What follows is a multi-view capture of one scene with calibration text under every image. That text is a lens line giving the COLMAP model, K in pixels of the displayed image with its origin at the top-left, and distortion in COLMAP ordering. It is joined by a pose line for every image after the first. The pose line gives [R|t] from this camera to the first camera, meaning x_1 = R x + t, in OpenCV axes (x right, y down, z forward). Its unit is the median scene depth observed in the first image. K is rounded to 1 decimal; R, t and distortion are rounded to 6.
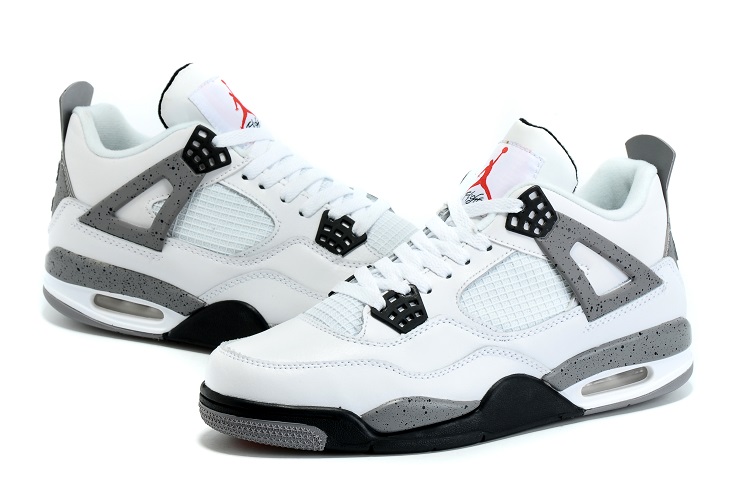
lens RADIAL K [[2897.5, 0, 374.3], [0, 2897.5, 248.0], [0, 0, 1]] dist [-0.170807, 0.000000]
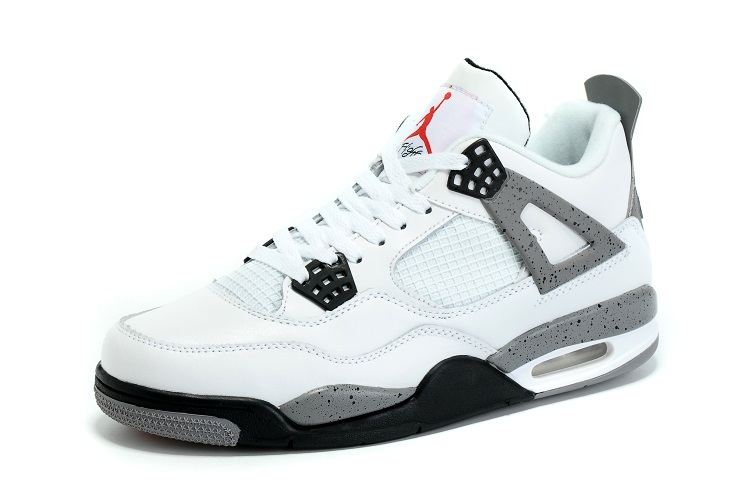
lens RADIAL K [[2897.5, 0, 375.0], [0, 2897.5, 252.6], [0, 0, 1]] dist [-0.170807, 0.000000]
pose [[0.999735, 0.008047, 0.021576, 0.004946], [-0.009504, 0.997618, 0.068316, -0.046997], [-0.020975, -0.068503, 0.997430, 0.130026]]
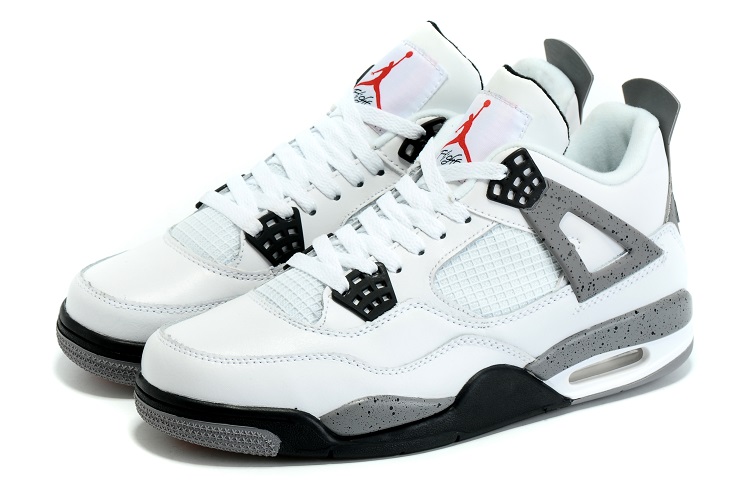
lens RADIAL K [[2897.5, 0, 375.0], [0, 2897.5, 246.1], [0, 0, 1]] dist [-0.170807, 0.000000]
pose [[0.999633, 0.012062, 0.024268, -0.009512], [-0.014518, 0.994498, 0.103745, -0.082790], [-0.022883, -0.104059, 0.994308, 0.130621]]
